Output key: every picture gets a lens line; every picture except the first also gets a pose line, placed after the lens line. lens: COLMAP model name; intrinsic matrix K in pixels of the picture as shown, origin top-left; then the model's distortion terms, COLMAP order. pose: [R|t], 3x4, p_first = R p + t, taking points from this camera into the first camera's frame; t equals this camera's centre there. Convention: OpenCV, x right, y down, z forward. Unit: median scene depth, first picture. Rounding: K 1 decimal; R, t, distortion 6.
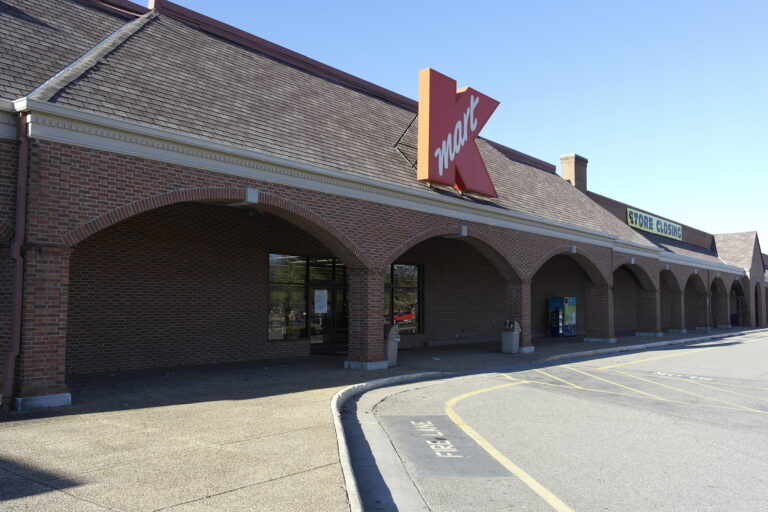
lens RADIAL K [[665.8, 0, 384.0], [0, 665.8, 256.0], [0, 0, 1]] dist [0.004998, 0.000667]
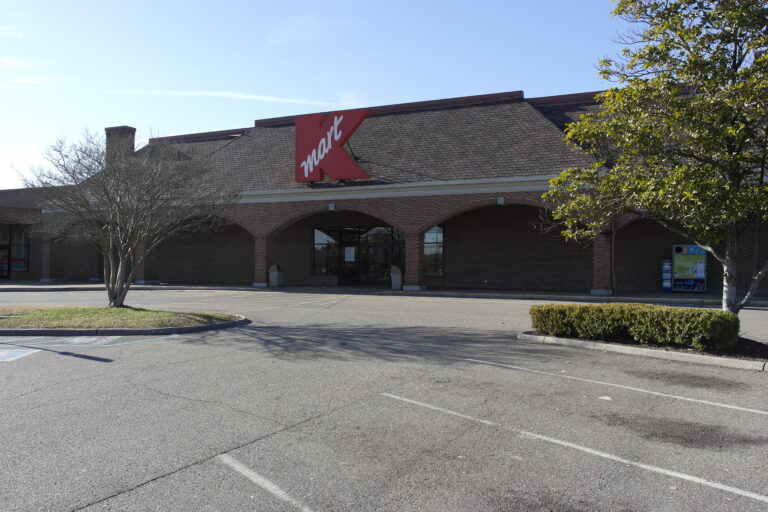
lens RADIAL K [[665.8, 0, 384.0], [0, 665.8, 256.0], [0, 0, 1]] dist [0.004998, 0.000667]
pose [[0.229210, -0.016402, -0.973239, 1.684947], [0.067713, 0.997704, -0.000867, 0.087947], [0.971019, -0.065702, 0.229794, 0.758680]]
